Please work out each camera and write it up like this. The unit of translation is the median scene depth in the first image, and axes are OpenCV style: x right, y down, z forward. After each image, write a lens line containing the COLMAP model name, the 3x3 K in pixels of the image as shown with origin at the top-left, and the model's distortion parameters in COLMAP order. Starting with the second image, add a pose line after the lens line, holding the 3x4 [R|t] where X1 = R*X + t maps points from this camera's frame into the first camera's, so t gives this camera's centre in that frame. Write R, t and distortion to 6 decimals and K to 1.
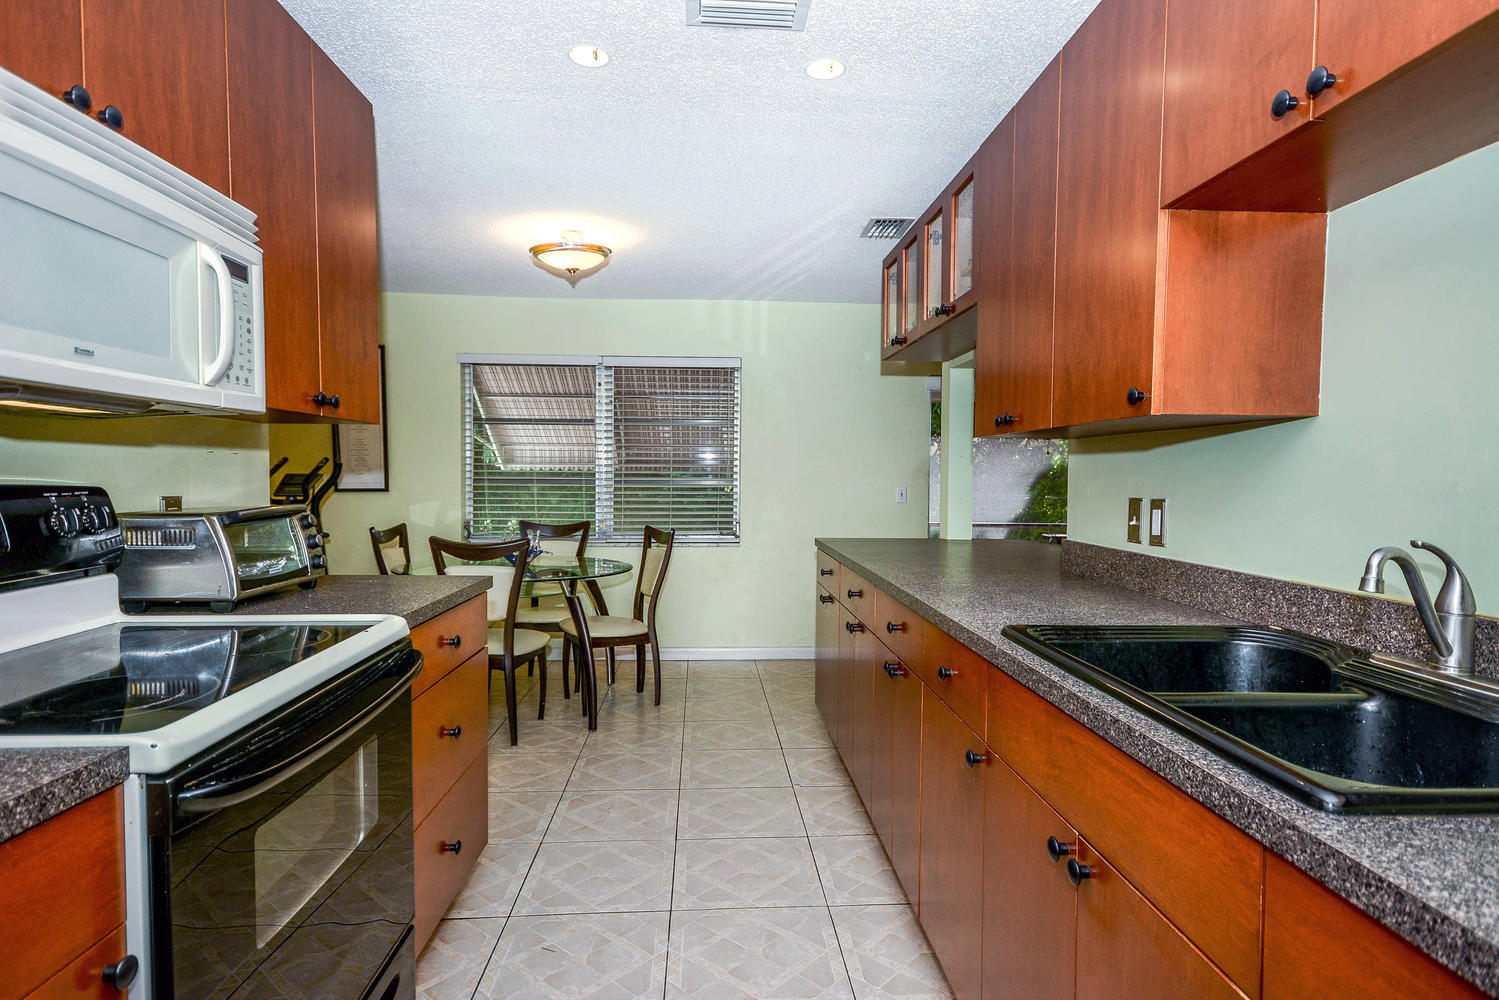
lens RADIAL K [[769.7, 0, 749.5], [0, 769.7, 500.0], [0, 0, 1]] dist [0.000741, 0.000055]
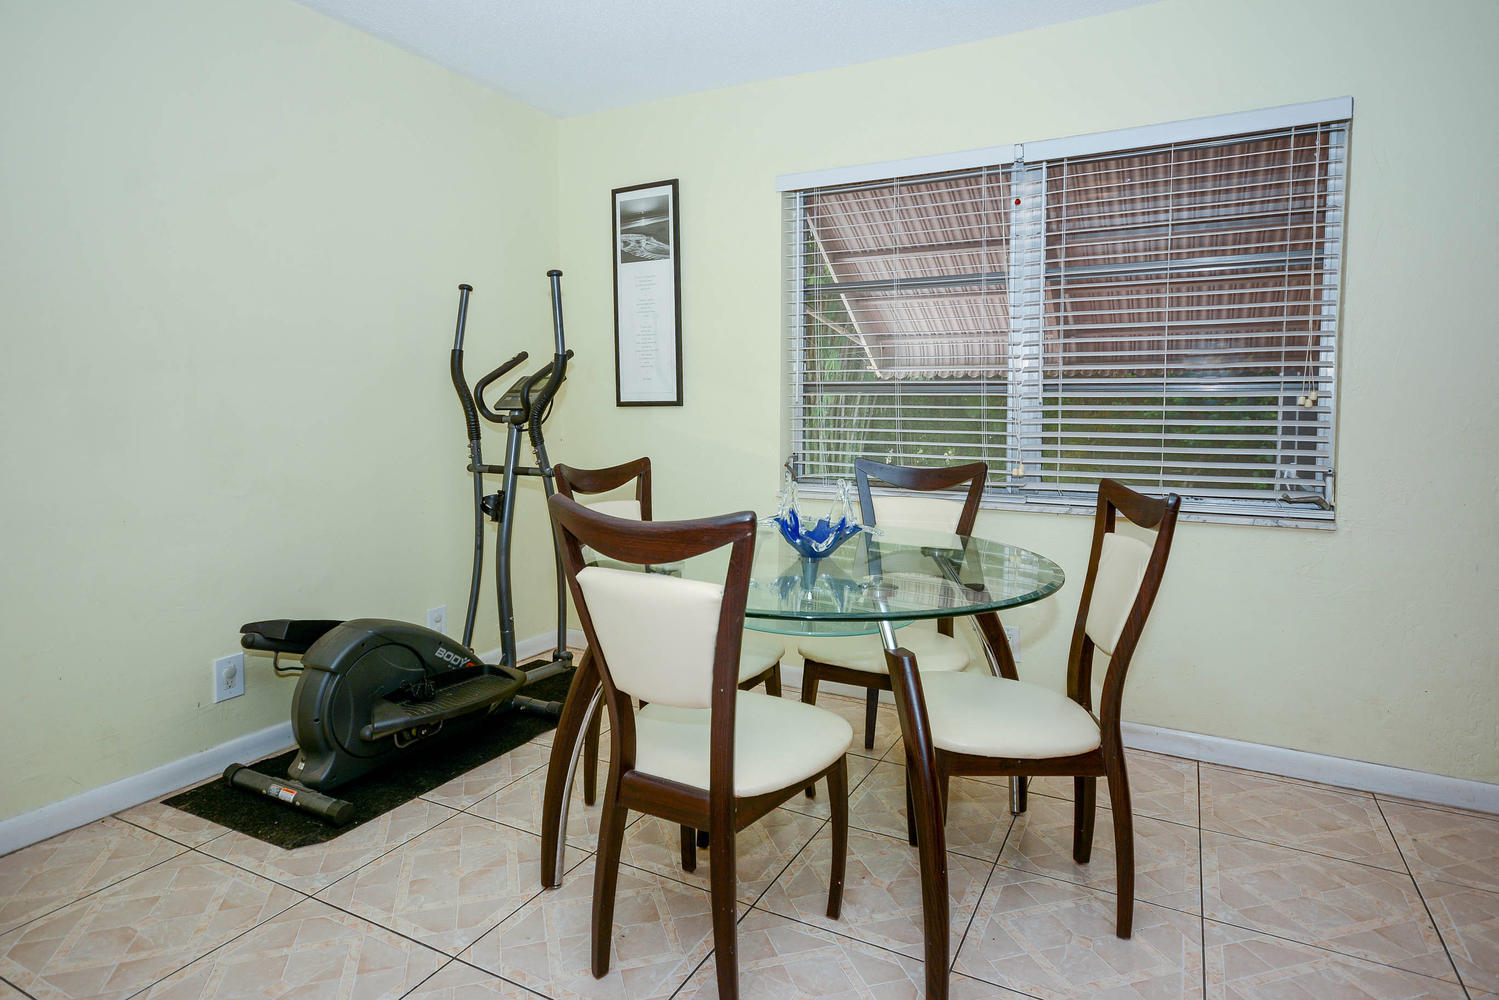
lens RADIAL K [[818.1, 0, 771.7], [0, 818.1, 443.8], [0, 0, 1]] dist [0.004969, 0.000784]
pose [[0.861091, 0.022250, -0.507963, -0.054601], [-0.013605, 0.999693, 0.020726, 0.005701], [0.508268, -0.010936, 0.861129, 0.450083]]
